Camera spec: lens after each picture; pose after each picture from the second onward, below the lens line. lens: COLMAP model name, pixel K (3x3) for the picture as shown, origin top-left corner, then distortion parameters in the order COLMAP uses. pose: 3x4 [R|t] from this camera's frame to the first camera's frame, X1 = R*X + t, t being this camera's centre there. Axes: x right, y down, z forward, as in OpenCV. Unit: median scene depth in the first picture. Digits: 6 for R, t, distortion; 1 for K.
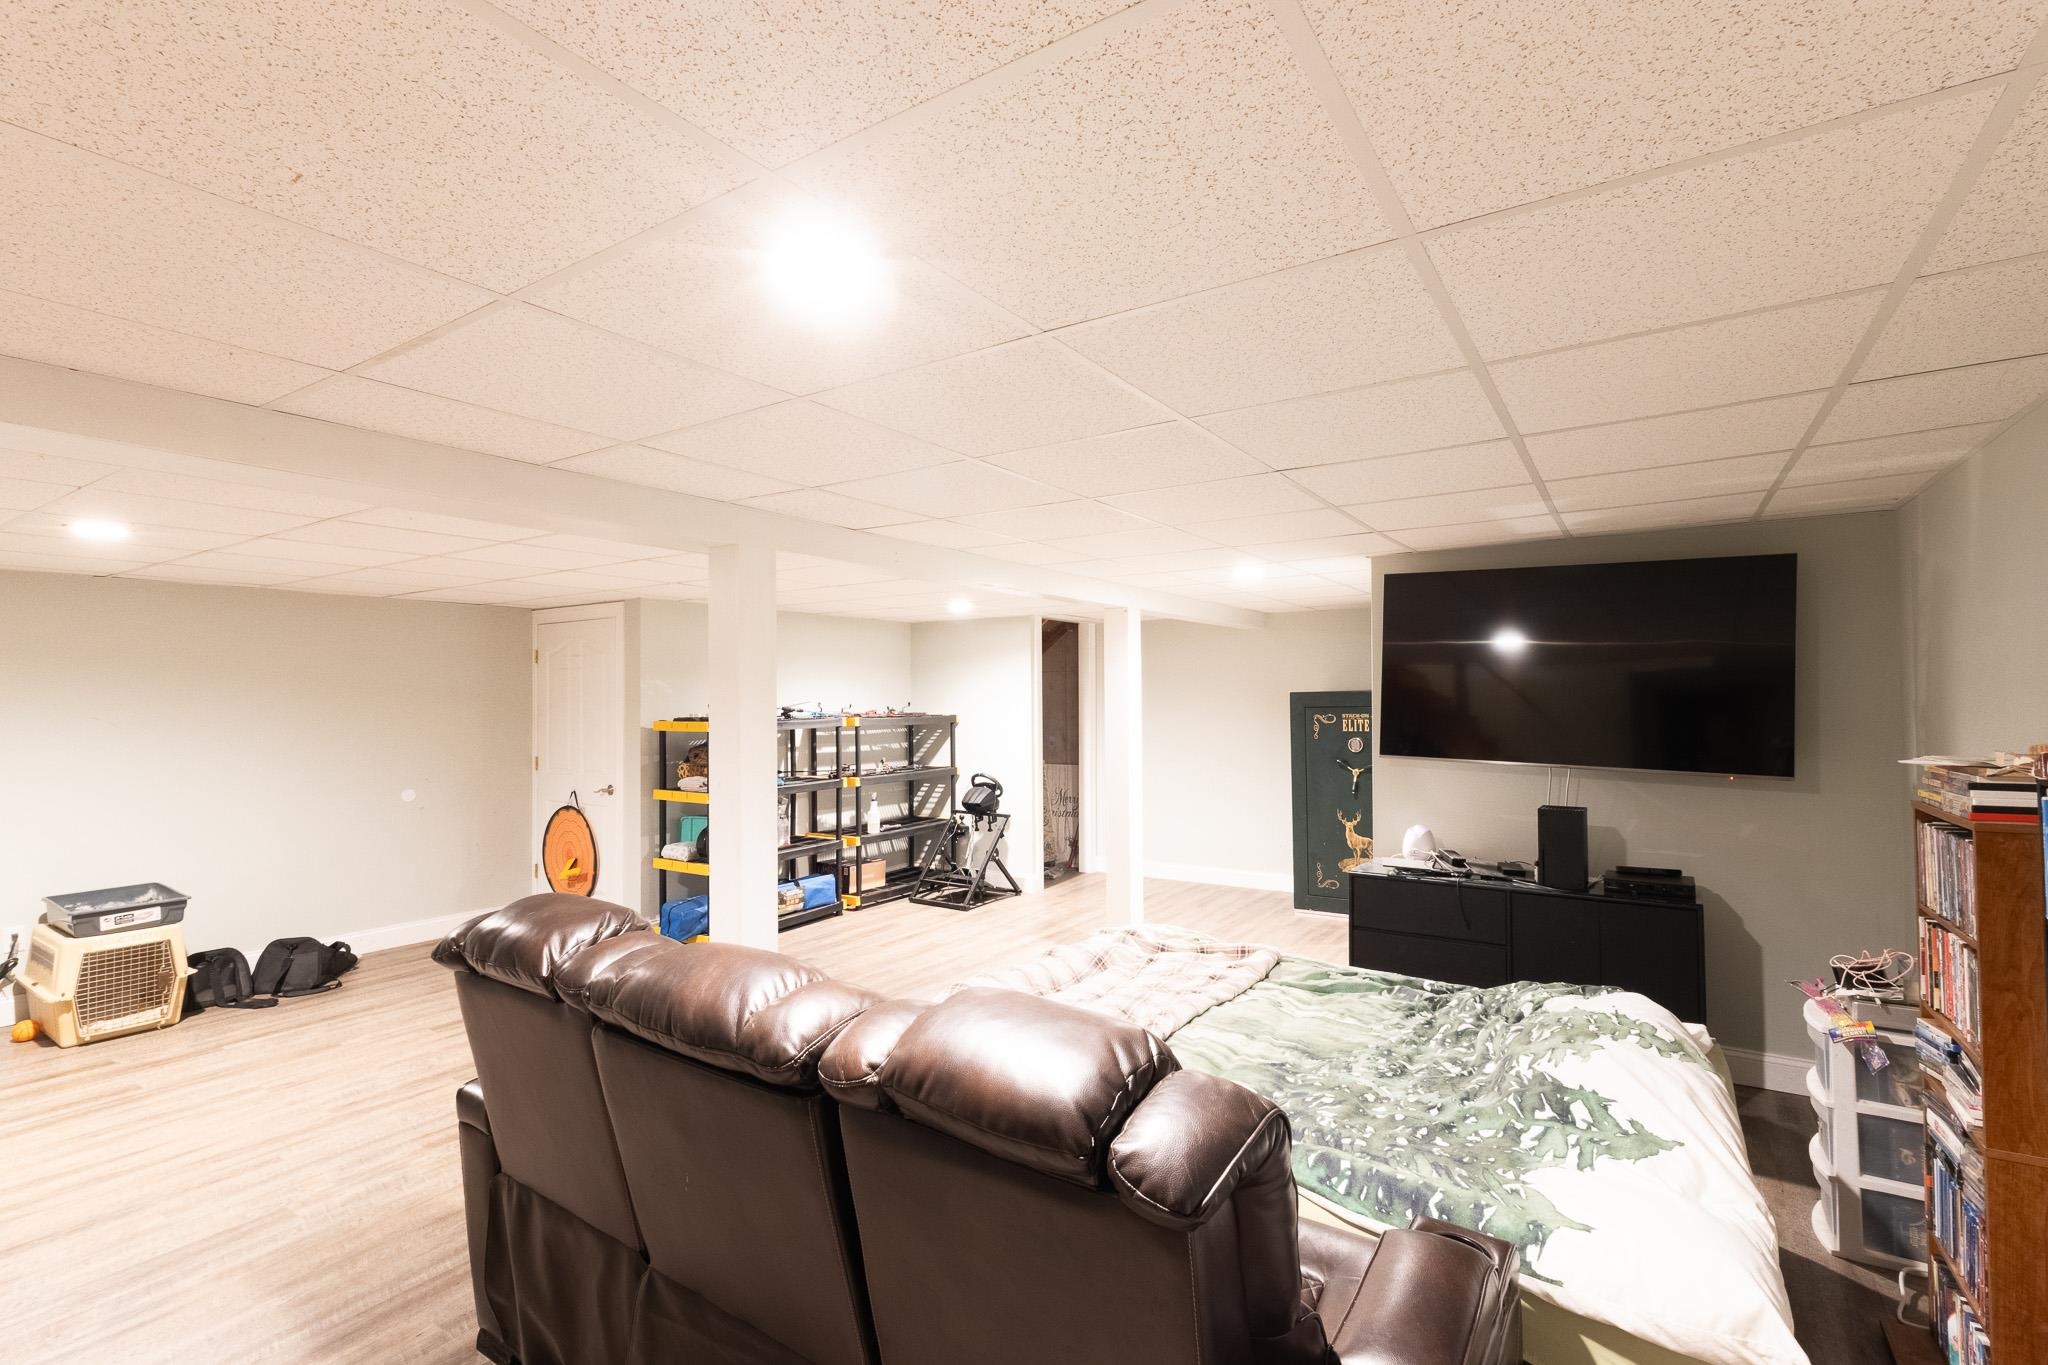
lens RADIAL K [[941.7, 0, 1024.0], [0, 941.7, 682.5], [0, 0, 1]] dist [-0.001006, 0.000895]
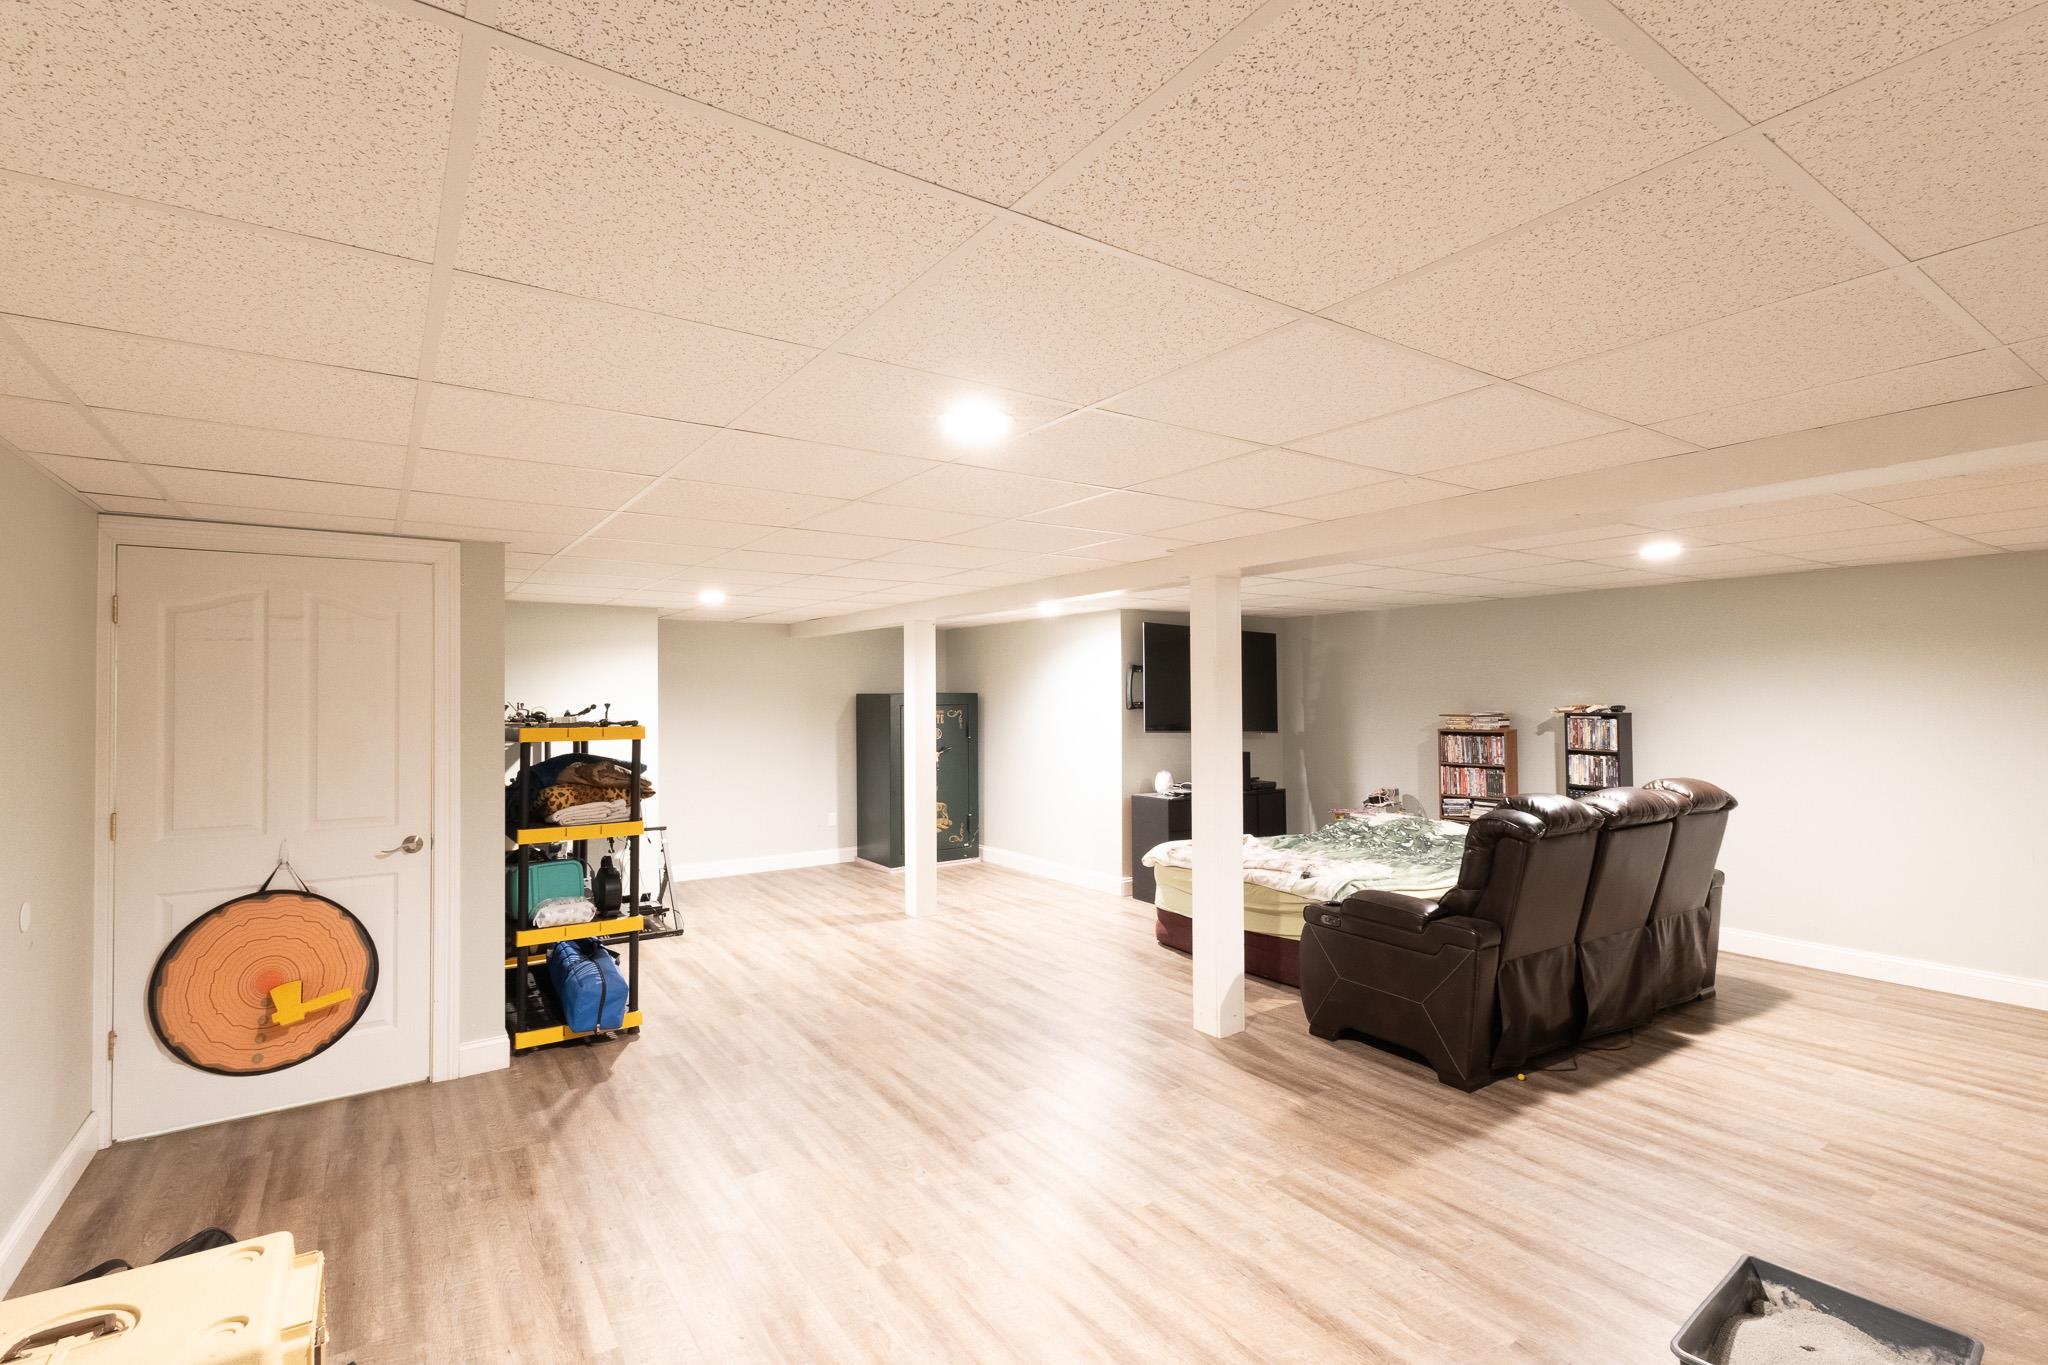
lens RADIAL K [[941.7, 0, 1024.0], [0, 941.7, 682.5], [0, 0, 1]] dist [-0.001006, 0.000895]
pose [[0.368771, 0.021060, 0.929282, -1.398670], [-0.017551, 0.999723, -0.015692, 0.018742], [-0.929355, -0.010523, 0.369038, 0.653783]]
